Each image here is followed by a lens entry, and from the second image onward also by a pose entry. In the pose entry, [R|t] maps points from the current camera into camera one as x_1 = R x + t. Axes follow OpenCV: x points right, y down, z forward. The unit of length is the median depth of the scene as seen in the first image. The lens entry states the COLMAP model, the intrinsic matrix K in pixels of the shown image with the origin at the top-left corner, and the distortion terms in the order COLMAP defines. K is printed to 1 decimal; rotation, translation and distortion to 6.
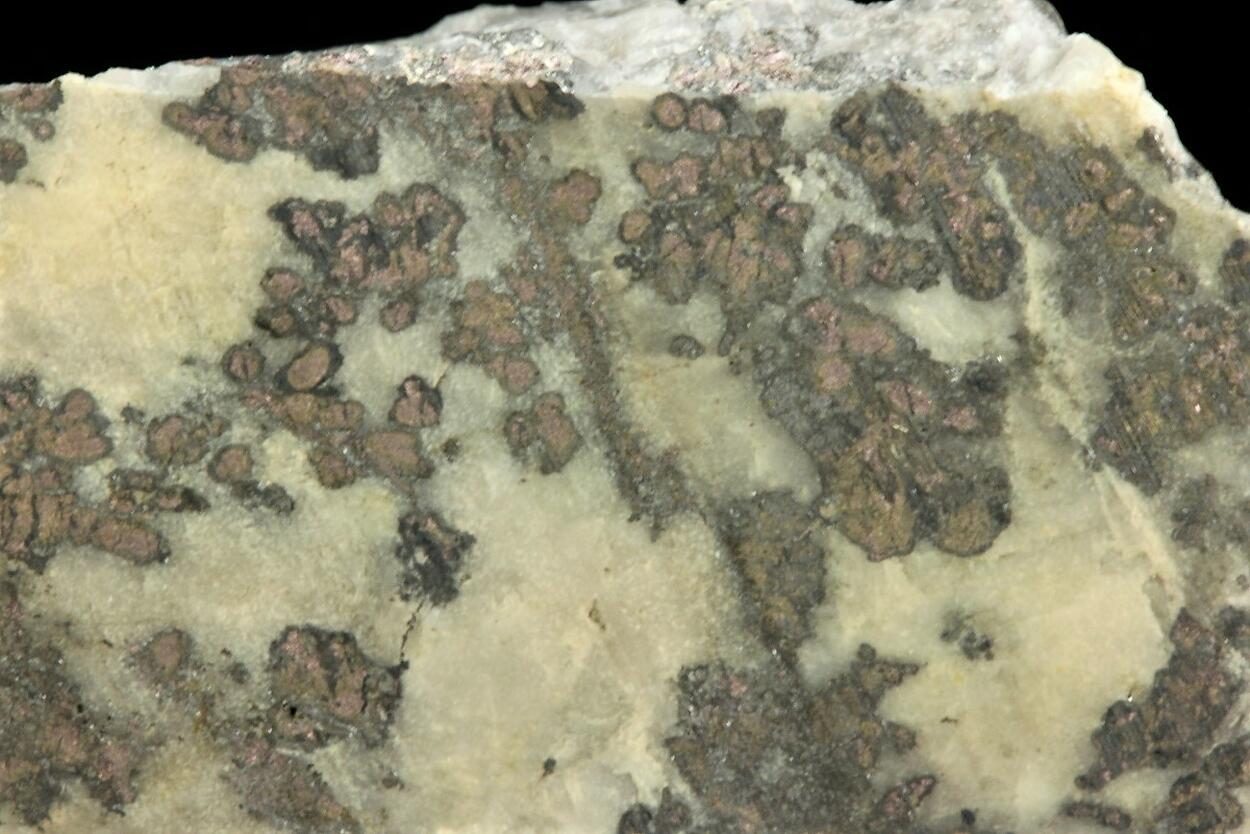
lens RADIAL K [[3576.6, 0, 614.6], [0, 3576.6, 405.6], [0, 0, 1]] dist [0.258474, 0.000000]
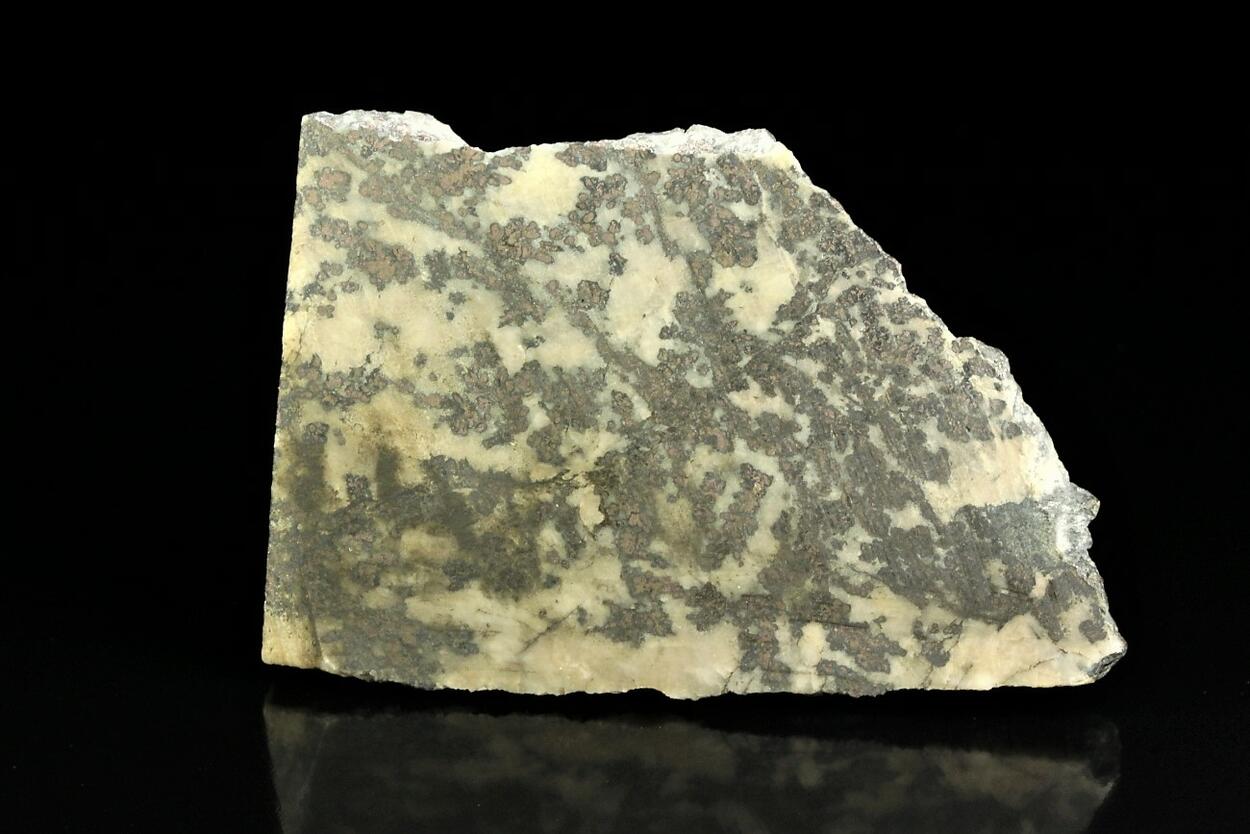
lens RADIAL K [[3576.6, 0, 709.0], [0, 3576.6, 467.8], [0, 0, 1]] dist [0.258474, 0.000000]
pose [[0.999592, 0.027229, -0.008638, 0.096975], [-0.027163, 0.999602, 0.007661, 0.242514], [0.008843, -0.007423, 0.999933, -3.128800]]
